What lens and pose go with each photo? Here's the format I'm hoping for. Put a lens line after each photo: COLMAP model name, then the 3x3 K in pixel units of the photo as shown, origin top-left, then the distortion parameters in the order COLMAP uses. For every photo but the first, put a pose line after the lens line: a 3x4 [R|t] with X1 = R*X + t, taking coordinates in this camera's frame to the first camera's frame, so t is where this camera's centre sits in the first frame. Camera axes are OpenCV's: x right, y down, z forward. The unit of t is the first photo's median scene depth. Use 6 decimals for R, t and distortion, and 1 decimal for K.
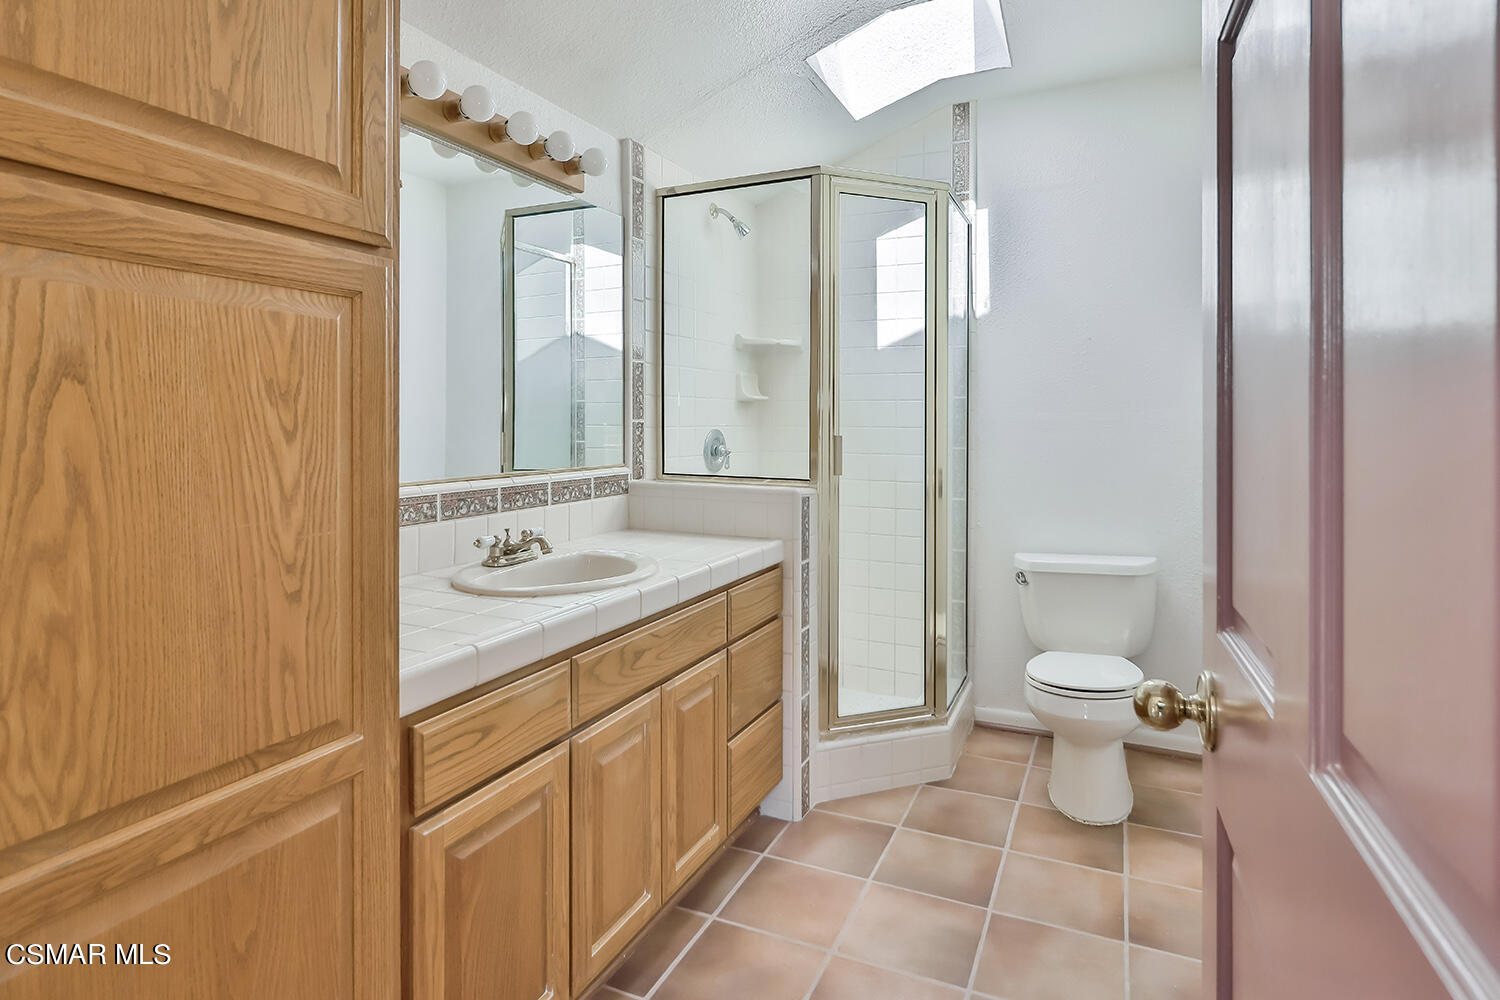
lens RADIAL K [[790.7, 0, 759.6], [0, 790.7, 428.6], [0, 0, 1]] dist [0.002229, -0.004295]
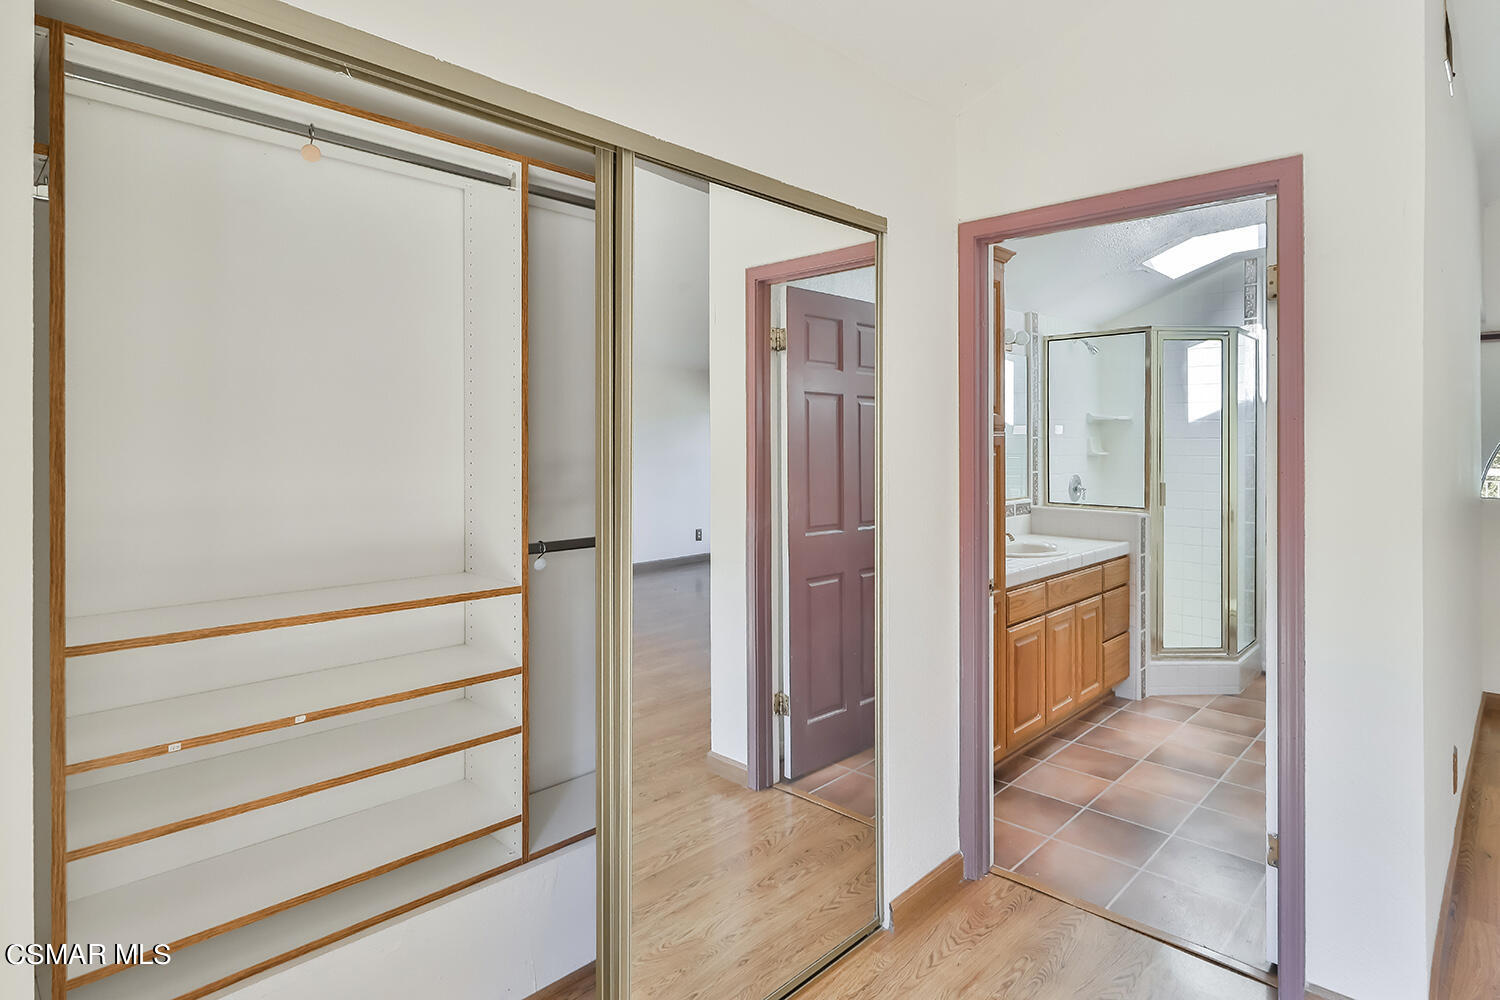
lens RADIAL K [[790.7, 0, 776.0], [0, 790.7, 442.7], [0, 0, 1]] dist [0.002229, -0.004295]
pose [[0.945819, -0.002249, -0.324687, -0.142036], [-0.000608, 0.999962, -0.008698, -0.065335], [0.324695, 0.008425, 0.945781, -0.931556]]
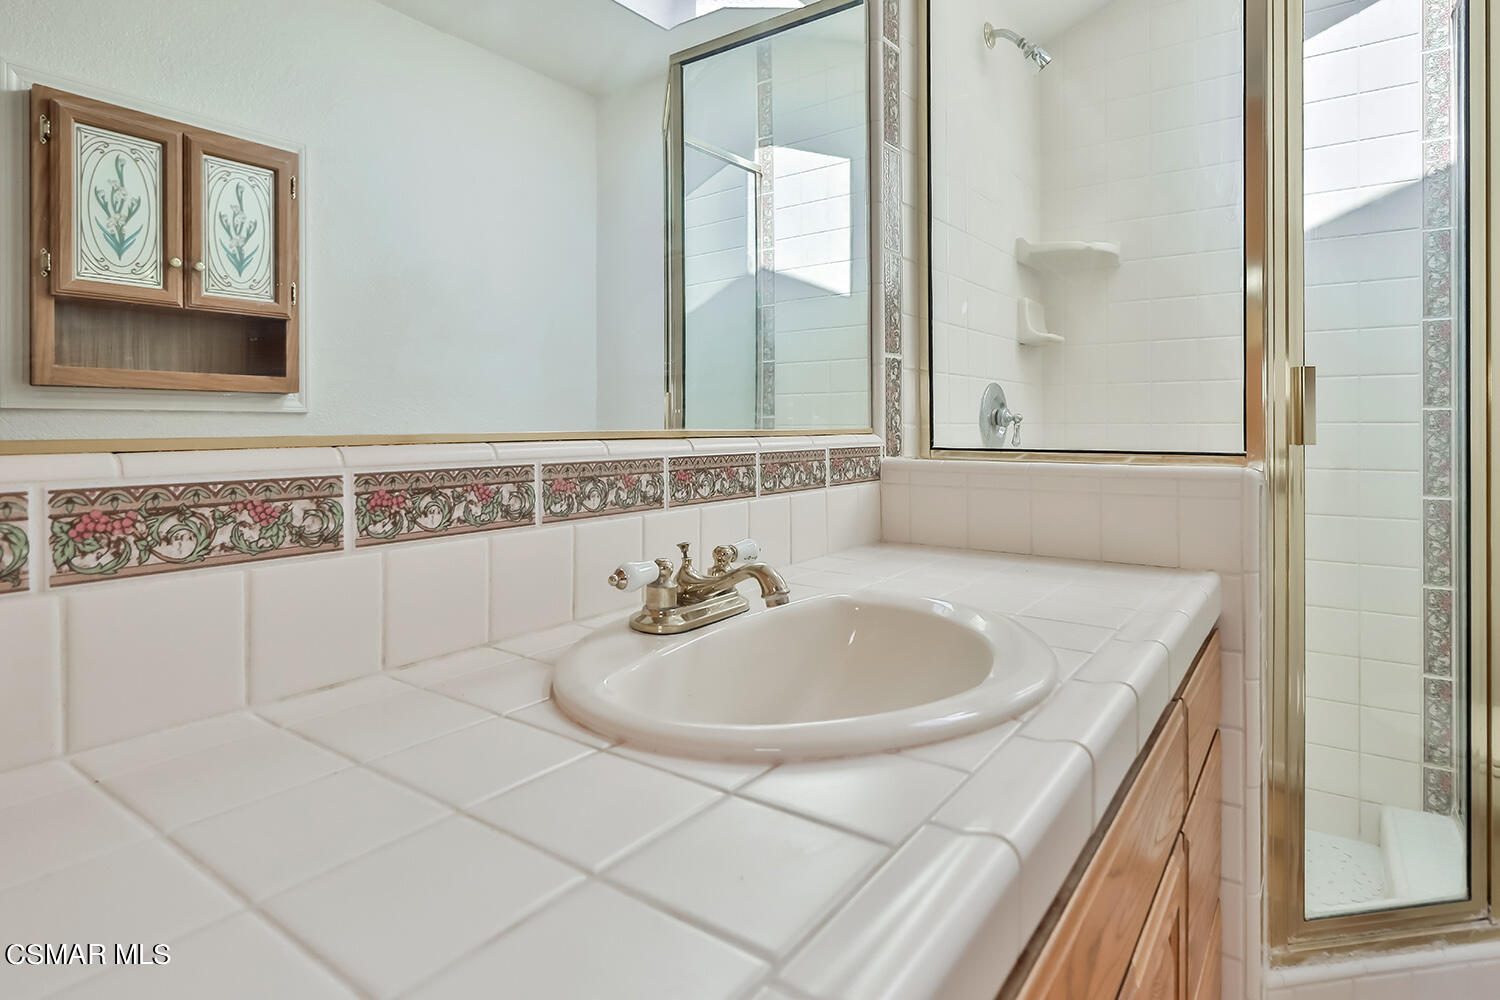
lens RADIAL K [[790.7, 0, 769.9], [0, 790.7, 433.4], [0, 0, 1]] dist [0.002229, -0.004295]
pose [[0.983439, -0.005757, -0.181145, -0.152808], [0.005747, 0.999983, -0.000579, 0.052081], [0.181146, -0.000472, 0.983456, 0.457367]]
